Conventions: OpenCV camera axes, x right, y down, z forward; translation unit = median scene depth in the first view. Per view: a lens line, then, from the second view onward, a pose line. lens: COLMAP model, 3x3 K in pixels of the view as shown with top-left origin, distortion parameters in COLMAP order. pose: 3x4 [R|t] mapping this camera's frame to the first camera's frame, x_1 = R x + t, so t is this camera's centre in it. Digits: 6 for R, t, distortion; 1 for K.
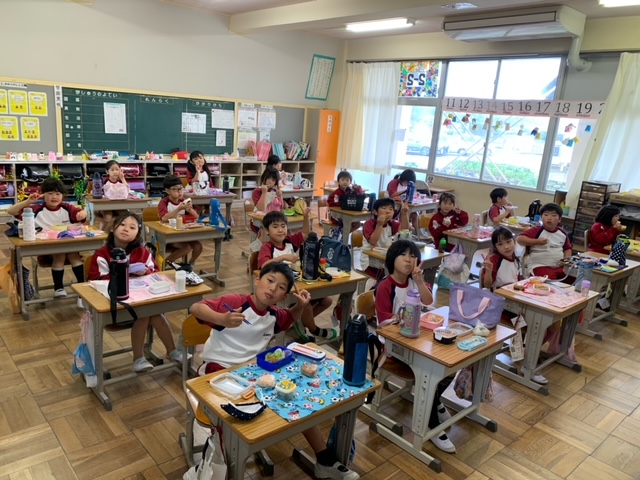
lens RADIAL K [[505.9, 0, 316.6], [0, 505.9, 241.1], [0, 0, 1]] dist [0.038276, -0.017719]
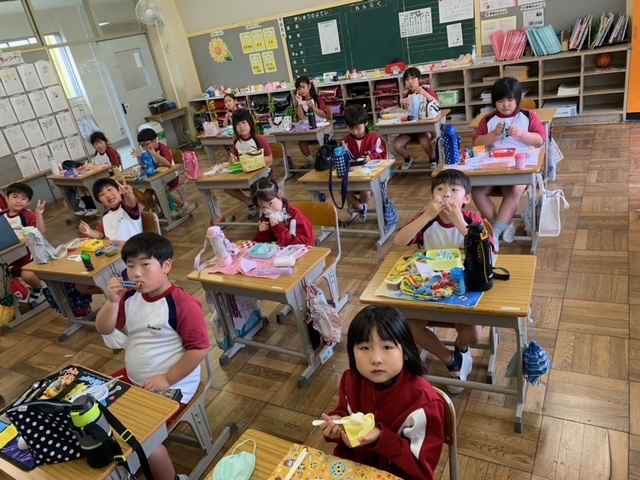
lens RADIAL K [[505.9, 0, 321.9], [0, 505.9, 241.6], [0, 0, 1]] dist [0.038276, -0.017719]
pose [[0.293694, 0.276541, -0.915024, 0.604856], [-0.022699, 0.958986, 0.282542, -0.138811], [0.955630, -0.062211, 0.287925, 0.673345]]
